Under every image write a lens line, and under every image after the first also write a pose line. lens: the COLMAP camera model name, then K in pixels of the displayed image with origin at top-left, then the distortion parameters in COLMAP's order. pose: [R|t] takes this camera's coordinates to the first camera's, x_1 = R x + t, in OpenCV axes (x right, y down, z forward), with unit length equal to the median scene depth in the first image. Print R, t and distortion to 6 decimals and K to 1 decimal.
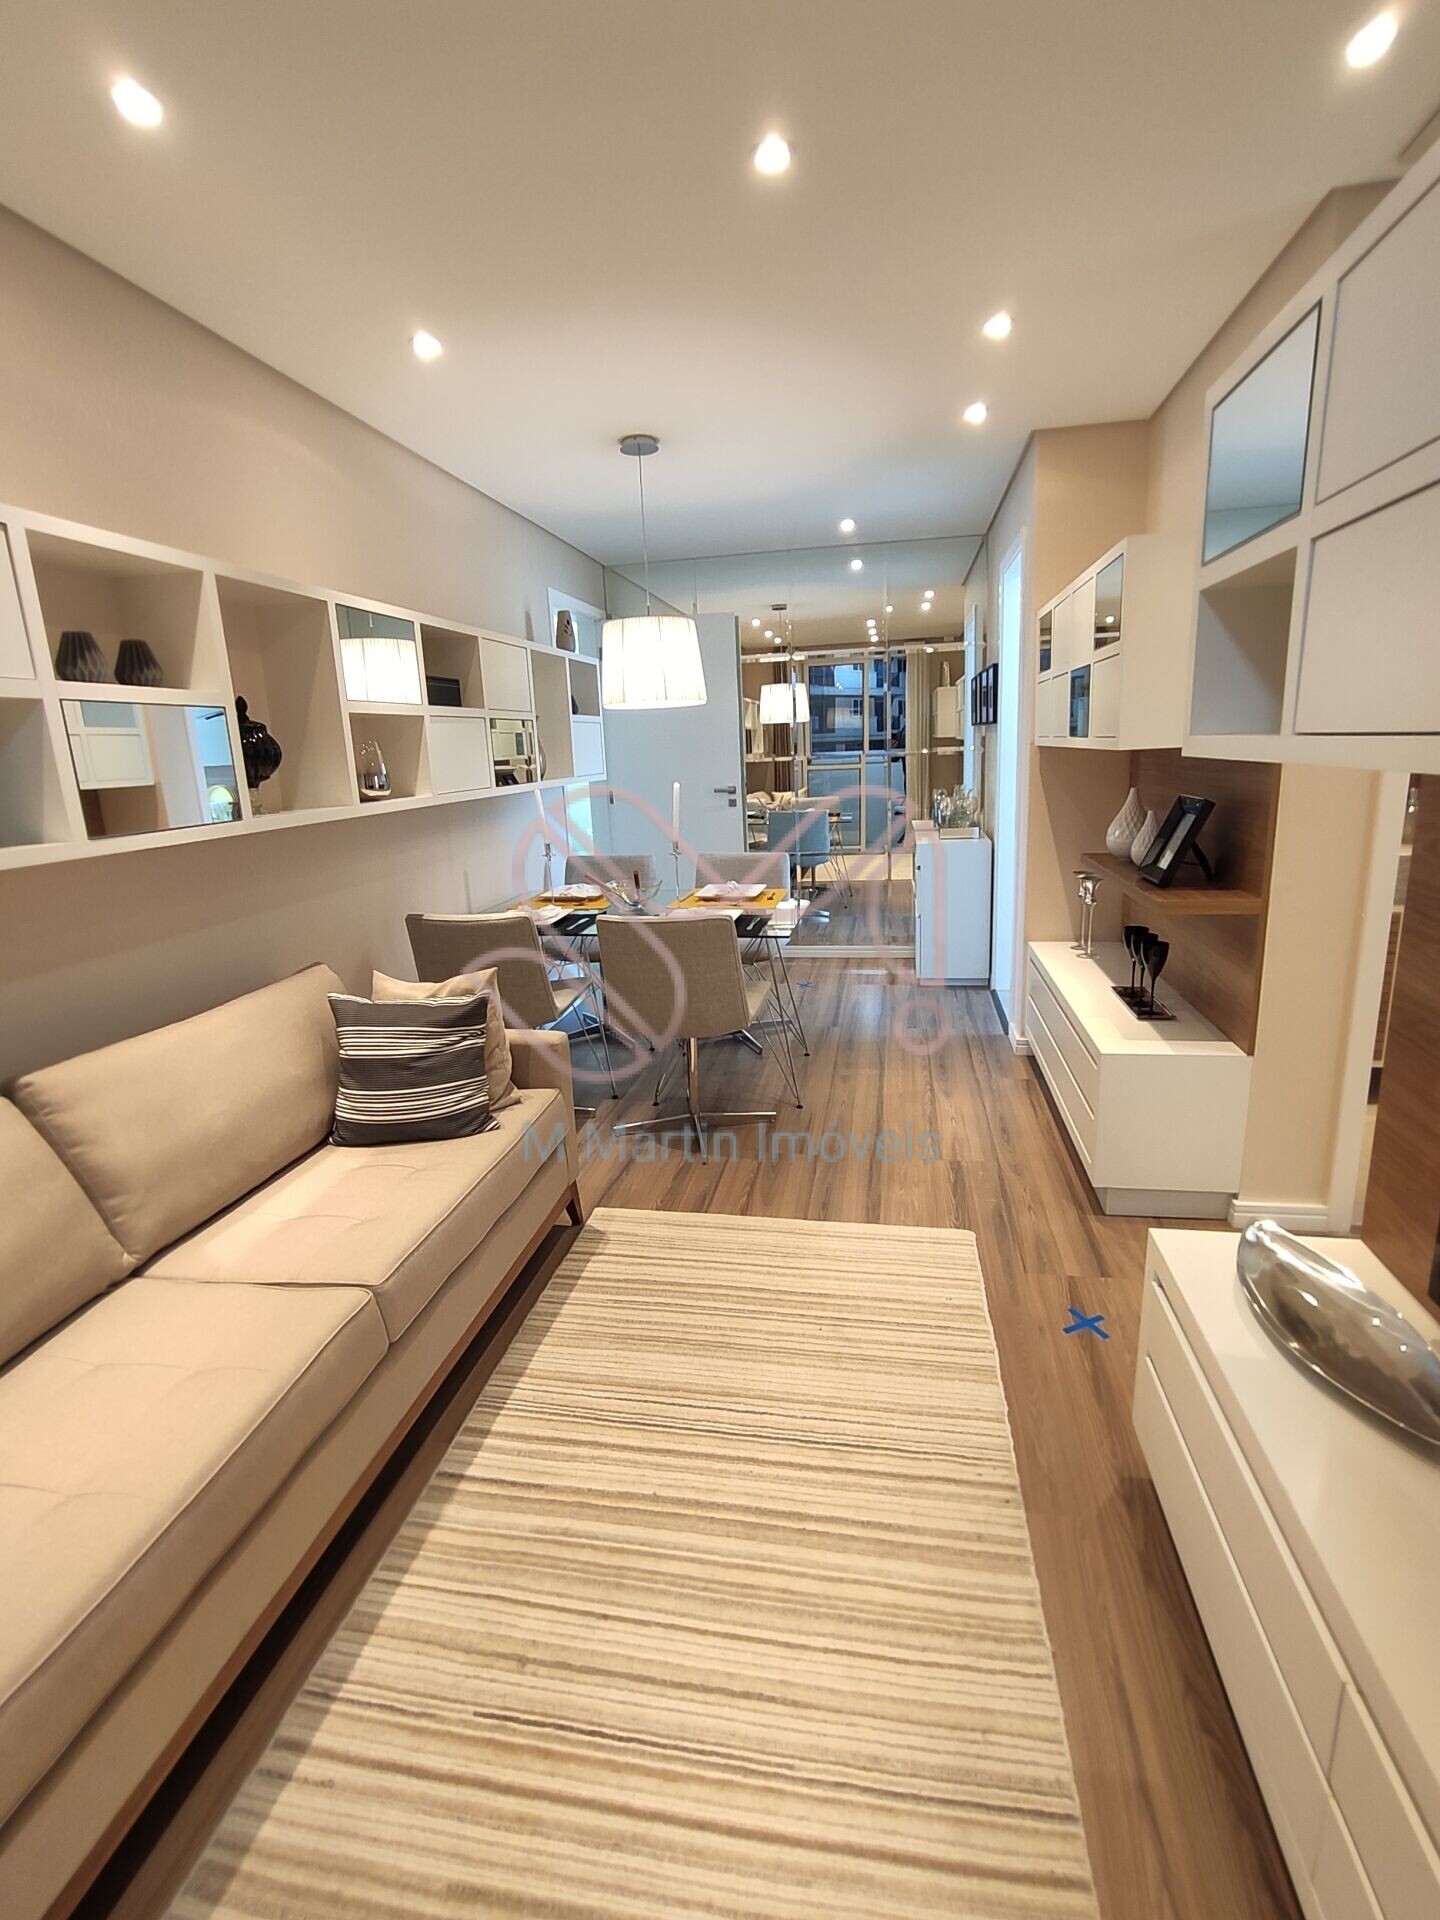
lens RADIAL K [[883.1, 0, 730.3], [0, 883.1, 948.8], [0, 0, 1]] dist [0.001247, 0.000256]
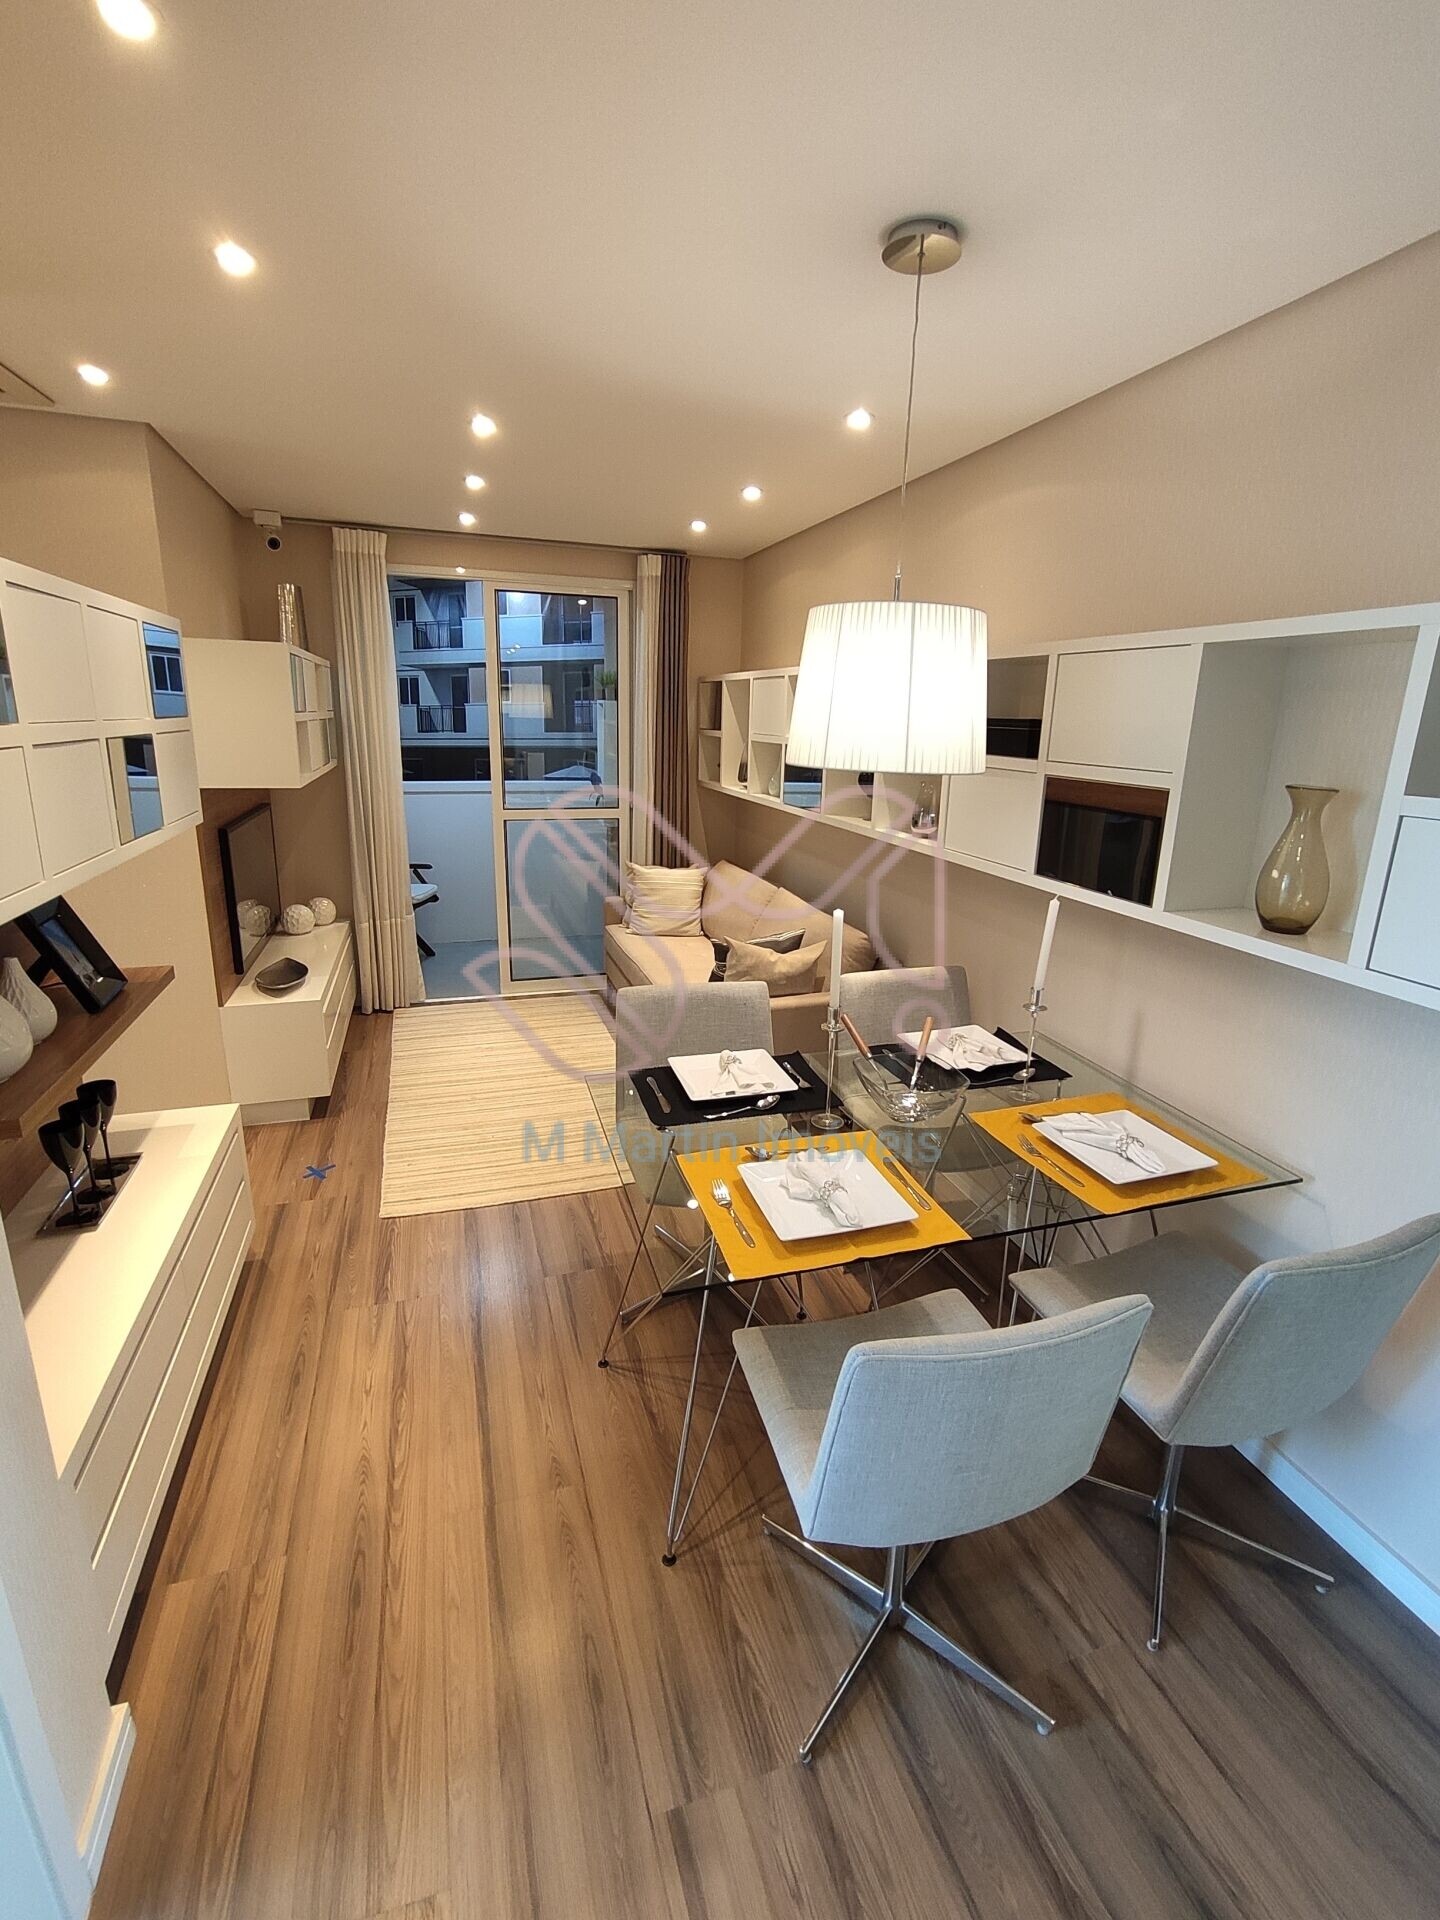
lens RADIAL K [[883.1, 0, 724.5], [0, 883.1, 962.4], [0, 0, 1]] dist [0.001247, 0.000256]
pose [[-0.882673, 0.138048, -0.449255, 0.304199], [-0.103574, 0.875253, 0.472445, -0.491858], [0.458432, 0.463545, -0.758265, 1.672952]]
